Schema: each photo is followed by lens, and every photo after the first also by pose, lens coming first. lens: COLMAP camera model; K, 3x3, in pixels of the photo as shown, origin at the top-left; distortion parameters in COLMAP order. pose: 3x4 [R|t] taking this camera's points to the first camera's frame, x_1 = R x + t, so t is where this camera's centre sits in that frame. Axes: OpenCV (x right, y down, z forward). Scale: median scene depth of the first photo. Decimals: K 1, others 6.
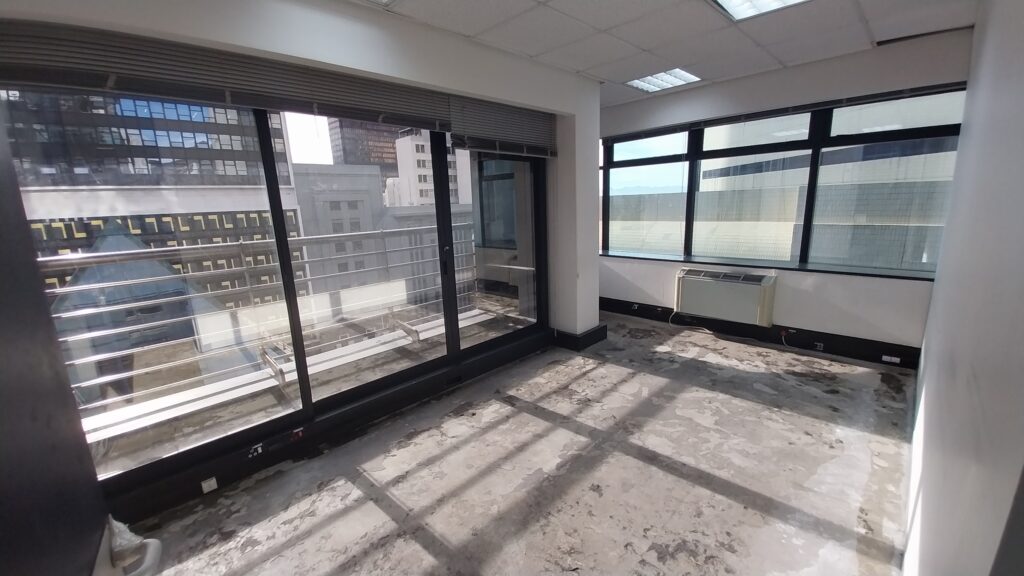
lens RADIAL K [[401.9, 0, 517.1], [0, 401.9, 285.3], [0, 0, 1]] dist [0.034389, -0.020615]
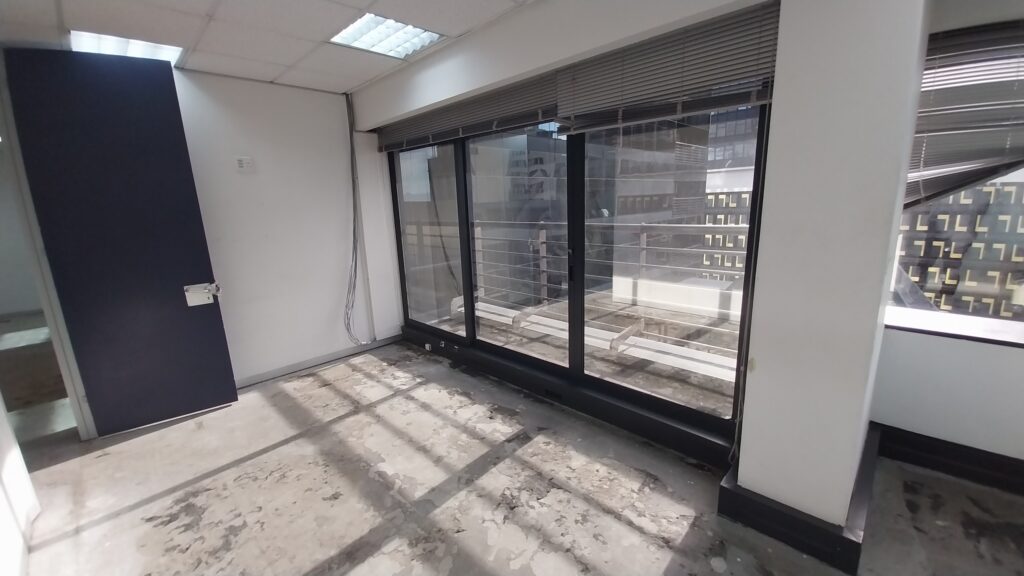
lens RADIAL K [[401.9, 0, 517.1], [0, 401.9, 285.3], [0, 0, 1]] dist [0.034389, -0.020615]
pose [[-0.003297, 0.239804, -0.970816, 0.896568], [-0.160606, 0.958091, 0.237206, -0.272466], [0.987013, 0.156701, 0.035355, 1.130048]]
